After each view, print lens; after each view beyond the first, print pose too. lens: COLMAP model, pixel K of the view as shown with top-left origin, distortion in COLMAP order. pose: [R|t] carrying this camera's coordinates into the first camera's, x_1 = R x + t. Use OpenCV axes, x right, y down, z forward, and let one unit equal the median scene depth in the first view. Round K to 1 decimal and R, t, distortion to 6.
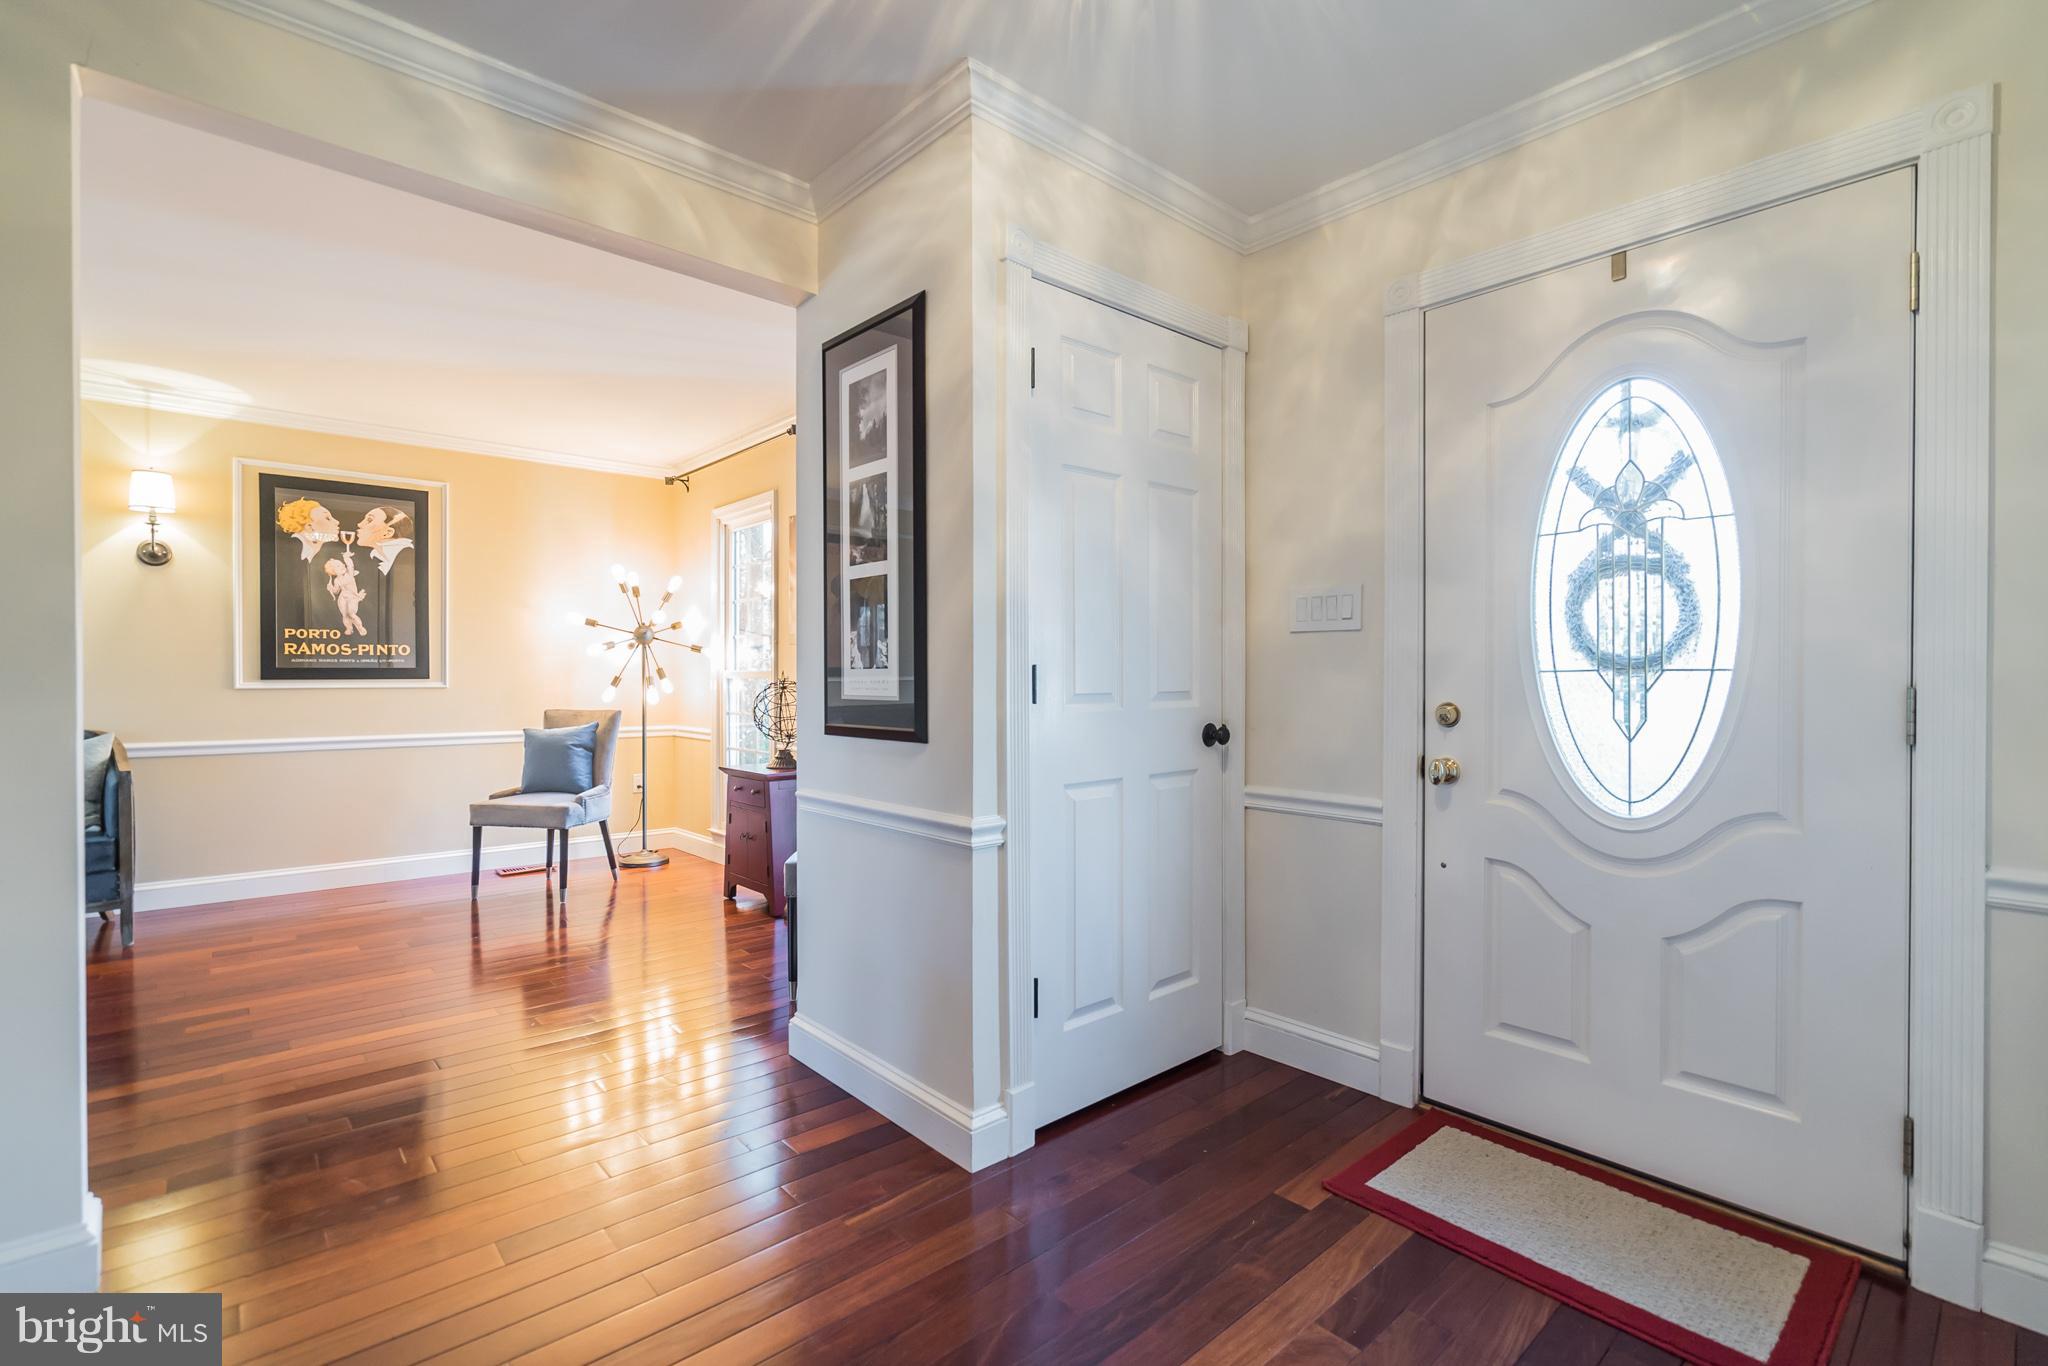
lens RADIAL K [[947.2, 0, 1040.3], [0, 947.2, 682.9], [0, 0, 1]] dist [-0.002129, -0.000077]
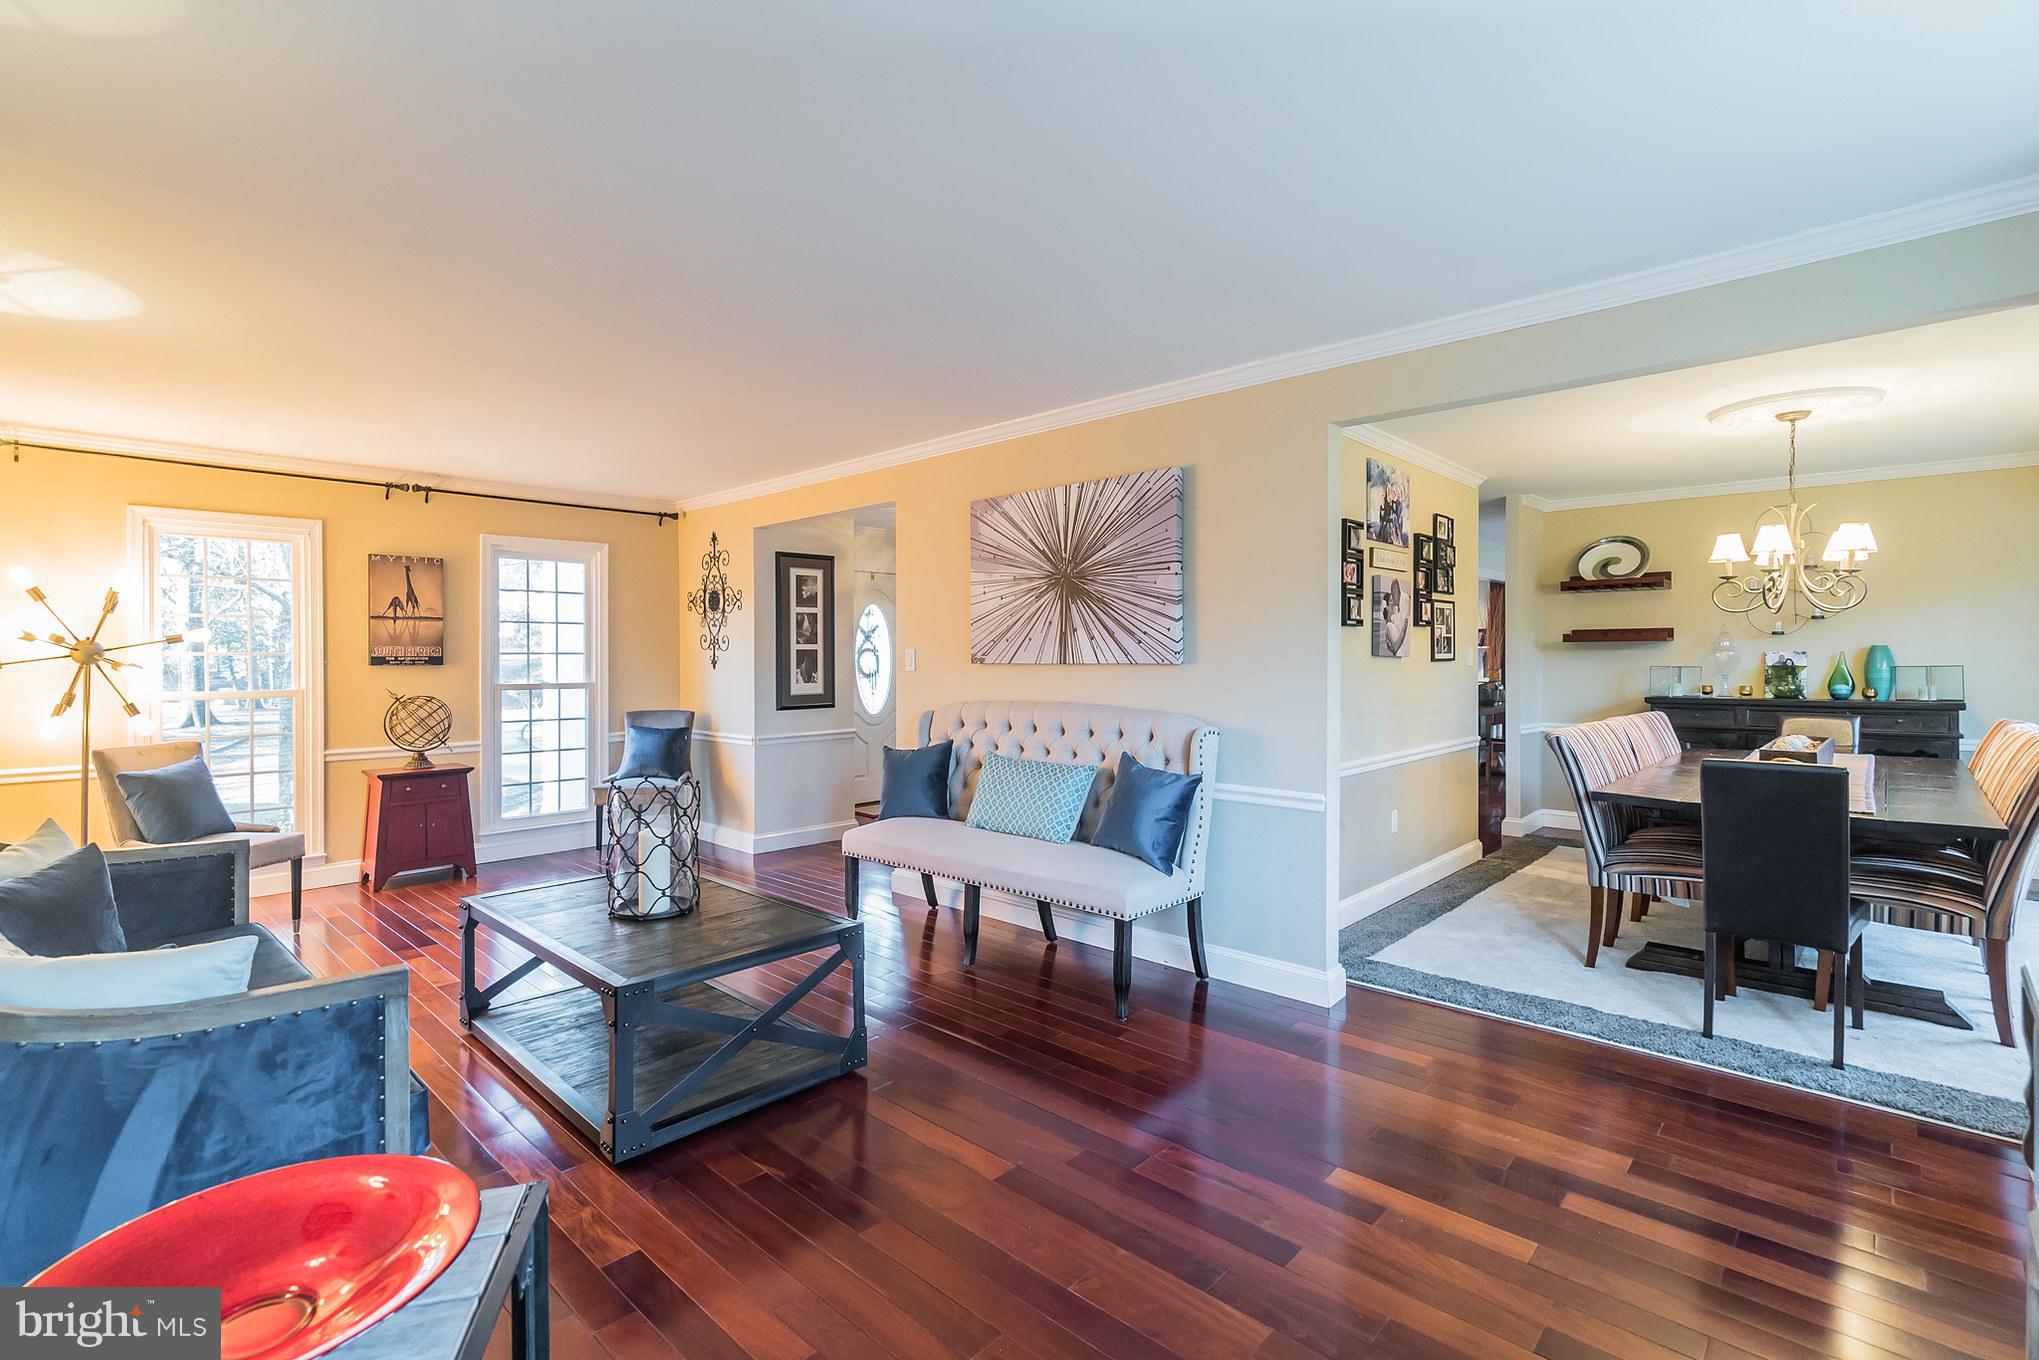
lens RADIAL K [[943.0, 0, 1025.0], [0, 943.0, 667.5], [0, 0, 1]] dist [-0.002129, -0.000077]
pose [[-0.072945, -0.014692, 0.997228, -1.037234], [0.009165, 0.999839, 0.015401, -0.033782], [-0.997294, 0.010263, -0.072799, 0.203813]]
